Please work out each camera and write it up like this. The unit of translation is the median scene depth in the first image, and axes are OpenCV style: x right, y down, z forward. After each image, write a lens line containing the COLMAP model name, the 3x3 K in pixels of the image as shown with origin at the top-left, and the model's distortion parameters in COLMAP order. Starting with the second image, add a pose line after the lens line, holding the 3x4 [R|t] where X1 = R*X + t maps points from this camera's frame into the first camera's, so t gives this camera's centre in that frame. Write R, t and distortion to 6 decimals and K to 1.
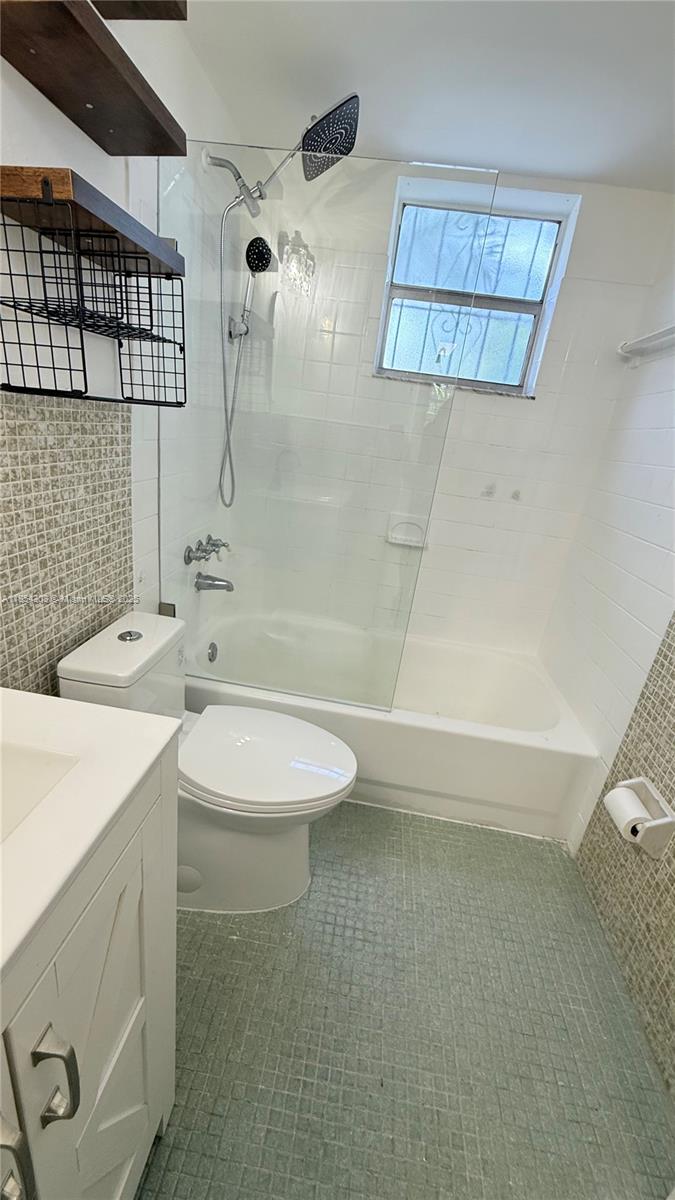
lens RADIAL K [[480.4, 0, 341.8], [0, 480.4, 598.4], [0, 0, 1]] dist [-0.002400, 0.001064]
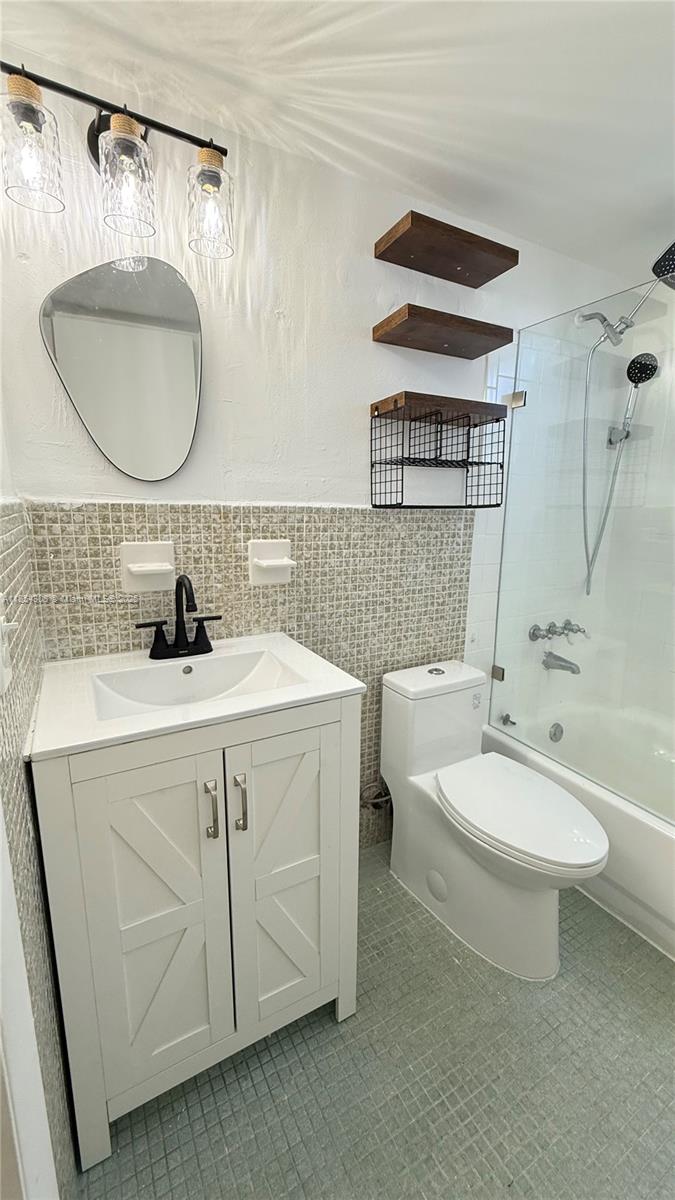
lens RADIAL K [[480.4, 0, 337.8], [0, 480.4, 596.3], [0, 0, 1]] dist [-0.002400, 0.001064]
pose [[0.584991, 0.043852, -0.809853, 0.503446], [-0.224478, 0.968283, -0.109719, 0.086786], [0.779356, 0.245979, 0.576280, -0.051399]]
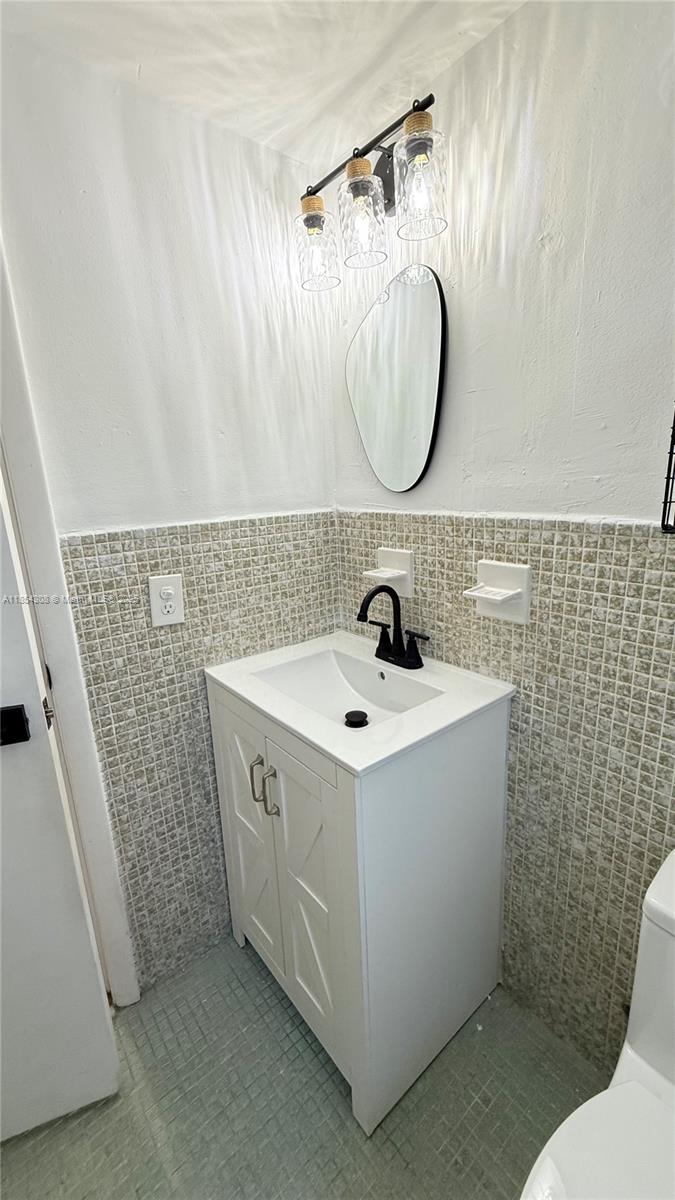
lens RADIAL K [[480.4, 0, 339.3], [0, 480.4, 595.6], [0, 0, 1]] dist [-0.002400, 0.001064]
pose [[-0.693018, 0.074631, -0.717047, 0.305859], [-0.288294, 0.882946, 0.370531, -0.331026], [0.660767, 0.463505, -0.590382, 0.823944]]
